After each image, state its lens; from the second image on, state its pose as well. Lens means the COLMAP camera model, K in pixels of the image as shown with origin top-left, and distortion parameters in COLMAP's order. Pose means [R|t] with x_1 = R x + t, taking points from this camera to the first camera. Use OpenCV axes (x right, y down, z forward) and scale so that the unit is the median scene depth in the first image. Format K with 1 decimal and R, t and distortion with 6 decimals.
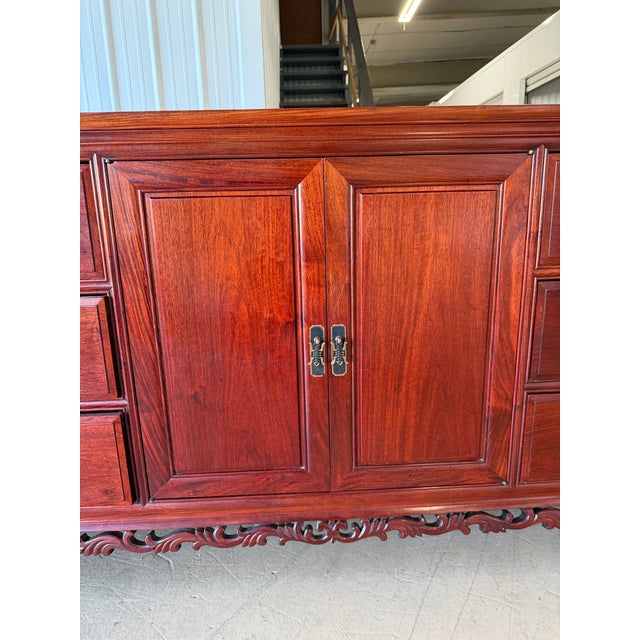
lens RADIAL K [[362.7, 0, 319.7], [0, 362.7, 310.2], [0, 0, 1]] dist [-0.006839, -0.001354]
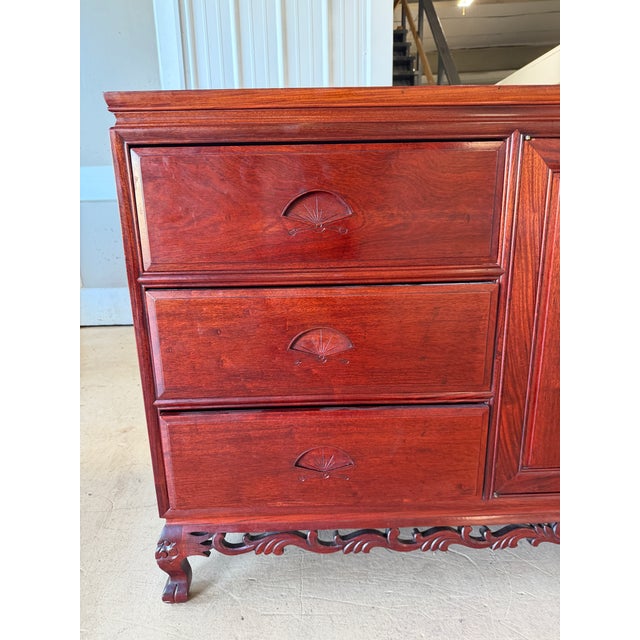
lens RADIAL K [[388.8, 0, 320.0], [0, 388.8, 320.0], [0, 0, 1]] dist [-0.003754, 0.000285]
pose [[0.999859, 0.011302, -0.012408, -0.517218], [-0.010921, 0.999479, 0.030368, 0.017321], [0.012744, -0.030229, 0.999462, -0.016918]]
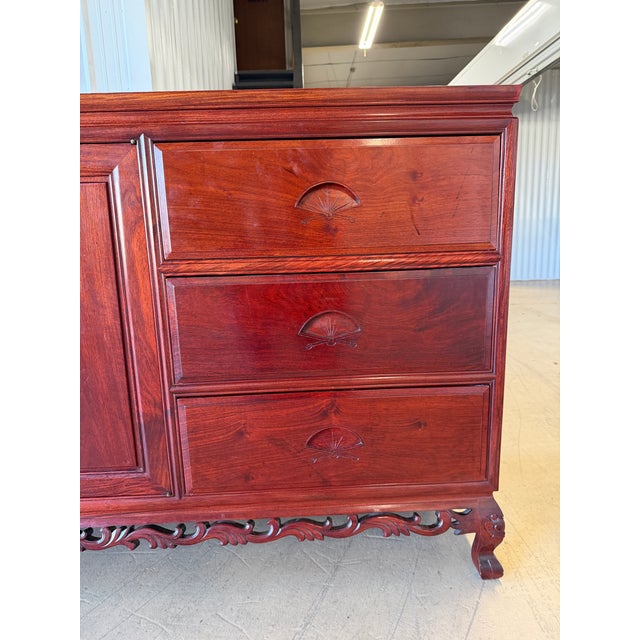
lens RADIAL K [[376.9, 0, 321.3], [0, 376.9, 280.8], [0, 0, 1]] dist [-0.010784, -0.003177]
pose [[0.999999, -0.000086, -0.001267, 0.902268], [0.000041, 0.999353, -0.035954, -0.032553], [0.001270, 0.035954, 0.999353, 0.025183]]
